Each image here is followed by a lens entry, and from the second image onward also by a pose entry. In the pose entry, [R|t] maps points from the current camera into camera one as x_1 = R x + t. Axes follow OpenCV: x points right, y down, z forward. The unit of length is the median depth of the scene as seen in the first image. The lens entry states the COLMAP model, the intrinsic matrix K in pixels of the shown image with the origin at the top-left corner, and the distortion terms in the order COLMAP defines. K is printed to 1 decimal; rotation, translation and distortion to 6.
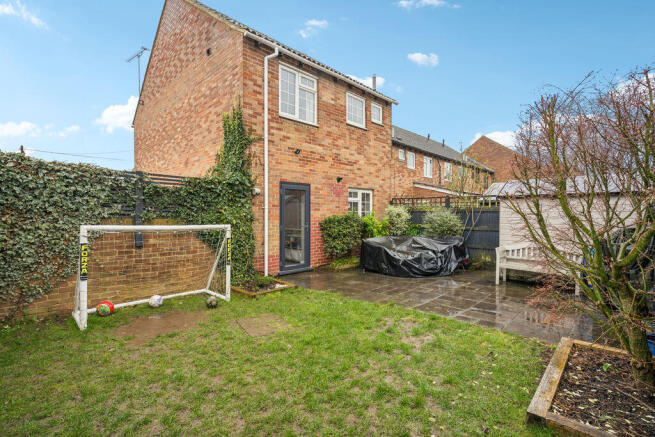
lens RADIAL K [[298.7, 0, 327.5], [0, 298.7, 218.5], [0, 0, 1]] dist [-0.002591, -0.000054]
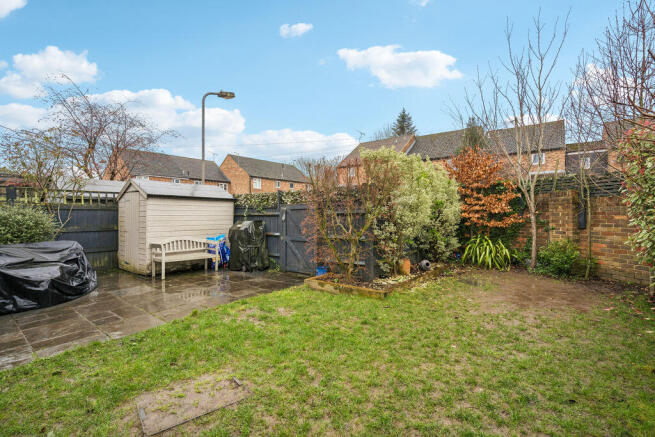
lens RADIAL K [[298.7, 0, 327.5], [0, 298.7, 218.5], [0, 0, 1]] dist [-0.002591, -0.000054]
pose [[-0.092005, -0.003430, 0.995753, -0.566897], [0.003419, 0.999987, 0.003760, 0.003144], [-0.995753, 0.003751, -0.091993, 0.548762]]
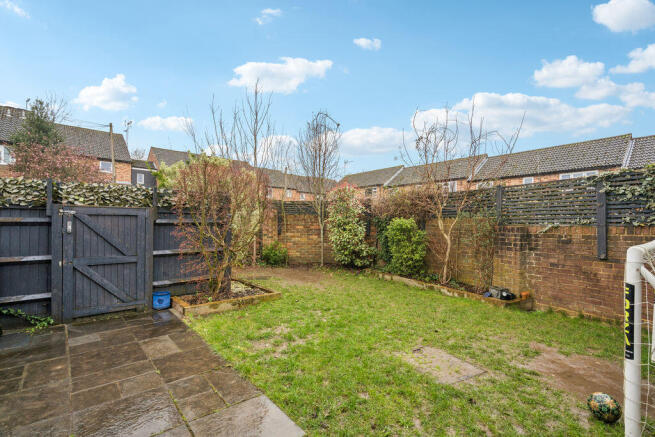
lens RADIAL K [[298.7, 0, 327.5], [0, 298.7, 218.5], [0, 0, 1]] dist [-0.002591, -0.000054]
pose [[-0.992222, 0.001551, 0.124473, -0.006114], [-0.001492, 0.999702, -0.024349, -0.001404], [-0.124474, -0.024345, -0.991924, 1.271776]]
